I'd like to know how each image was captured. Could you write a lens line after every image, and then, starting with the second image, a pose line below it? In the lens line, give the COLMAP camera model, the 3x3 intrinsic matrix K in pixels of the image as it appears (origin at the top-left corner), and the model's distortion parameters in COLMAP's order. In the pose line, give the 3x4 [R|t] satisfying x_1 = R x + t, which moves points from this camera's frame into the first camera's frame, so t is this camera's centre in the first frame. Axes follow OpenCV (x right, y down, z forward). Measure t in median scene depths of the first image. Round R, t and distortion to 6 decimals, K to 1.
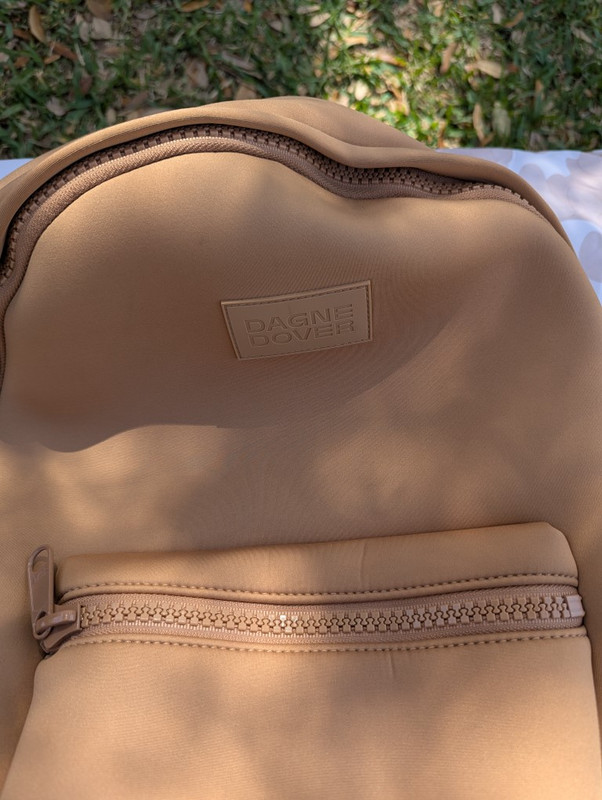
lens RADIAL K [[552.2, 0, 303.9], [0, 552.2, 398.5], [0, 0, 1]] dist [-0.022084, -0.001268]
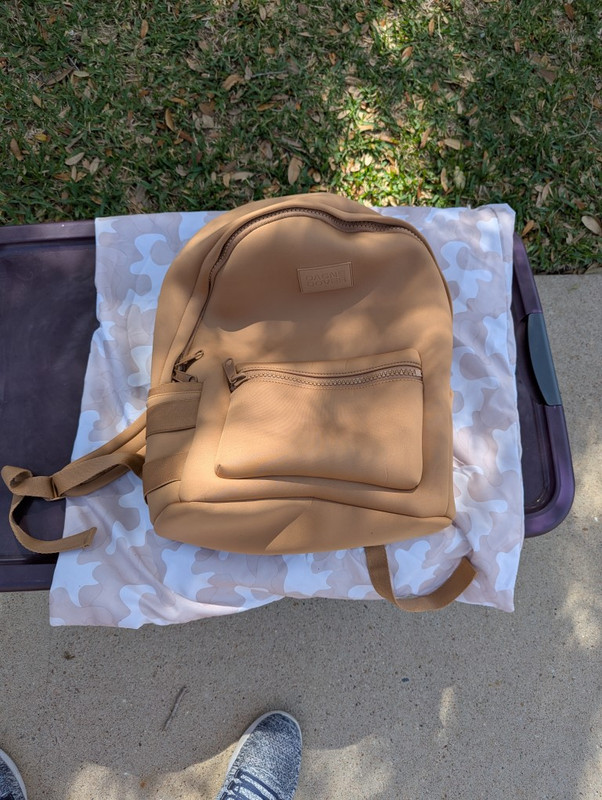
lens RADIAL K [[552.2, 0, 305.1], [0, 552.2, 404.9], [0, 0, 1]] dist [-0.022084, -0.001268]
pose [[0.998684, 0.021875, -0.046396, 0.010588], [-0.022991, 0.999456, -0.023644, 0.188017], [0.045854, 0.024680, 0.998643, -0.577417]]
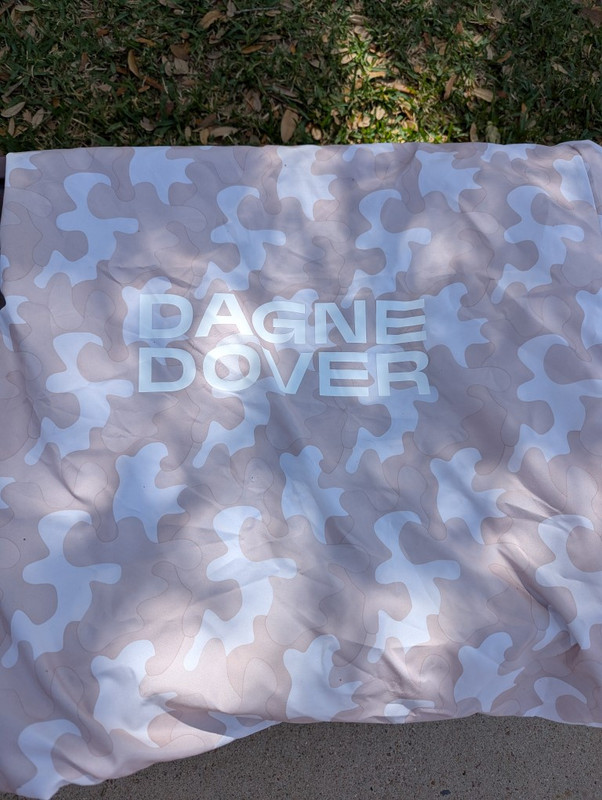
lens RADIAL K [[560.8, 0, 293.1], [0, 560.8, 391.7], [0, 0, 1]] dist [0.005857, -0.022929]
pose [[0.998994, 0.015940, -0.041919, -0.033630], [-0.018439, 0.998033, -0.059922, 0.169232], [0.040881, 0.060635, 0.997322, -0.272908]]
